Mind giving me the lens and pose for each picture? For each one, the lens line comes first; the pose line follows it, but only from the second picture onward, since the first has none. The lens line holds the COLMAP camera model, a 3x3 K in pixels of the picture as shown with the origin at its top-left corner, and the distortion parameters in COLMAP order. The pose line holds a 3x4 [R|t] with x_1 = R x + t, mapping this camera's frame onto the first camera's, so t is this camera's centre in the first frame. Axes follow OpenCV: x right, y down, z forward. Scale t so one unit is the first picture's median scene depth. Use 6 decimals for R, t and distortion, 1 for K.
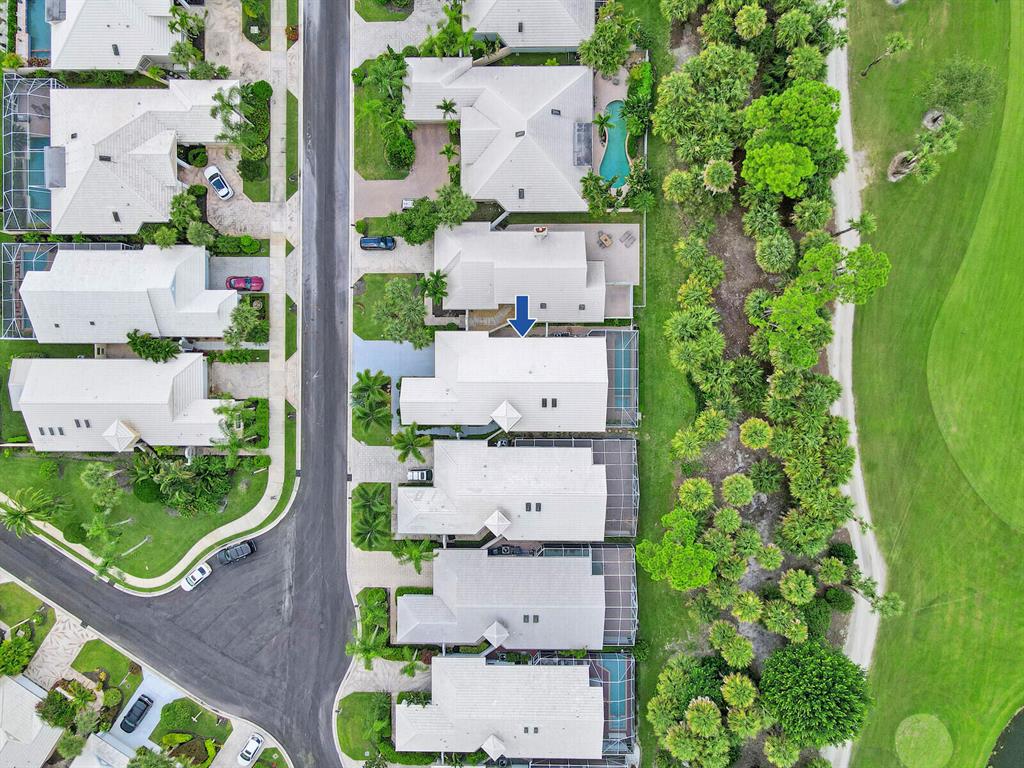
lens RADIAL K [[754.0, 0, 514.4], [0, 754.0, 381.5], [0, 0, 1]] dist [0.005453, 0.005224]
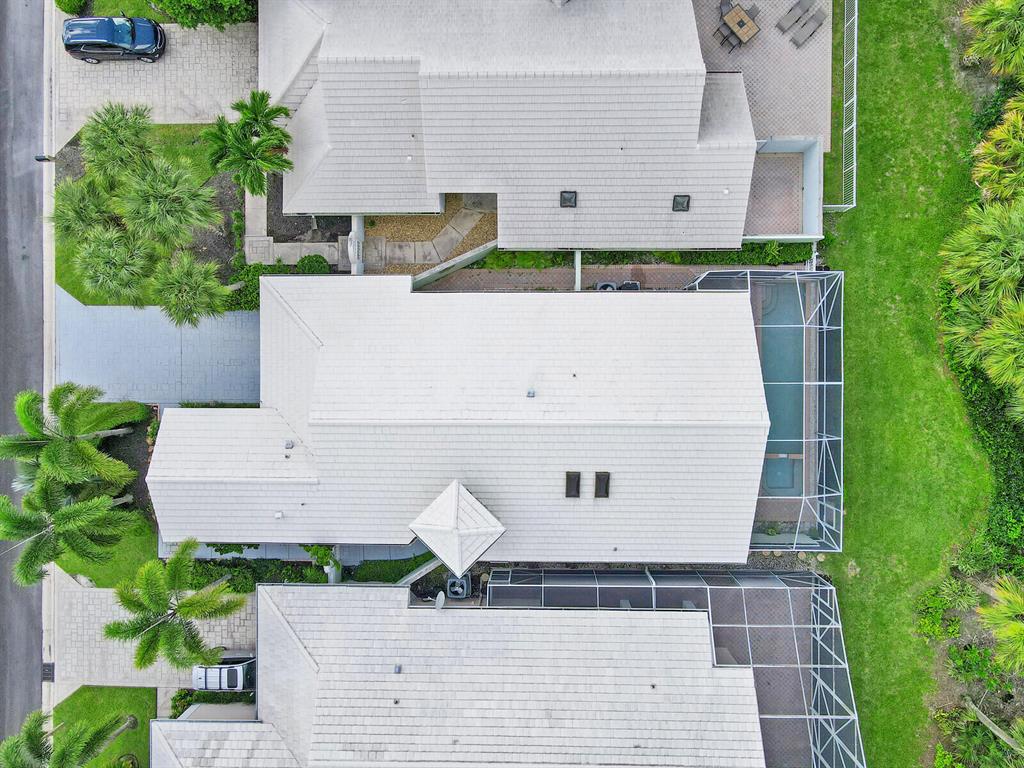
lens RADIAL K [[754.0, 0, 514.4], [0, 754.0, 381.5], [0, 0, 1]] dist [0.005453, 0.005224]
pose [[1.000000, -0.000484, 0.000542, 0.013040], [0.000483, 0.999999, 0.001592, -0.017617], [-0.000542, -0.001592, 0.999999, 0.638662]]
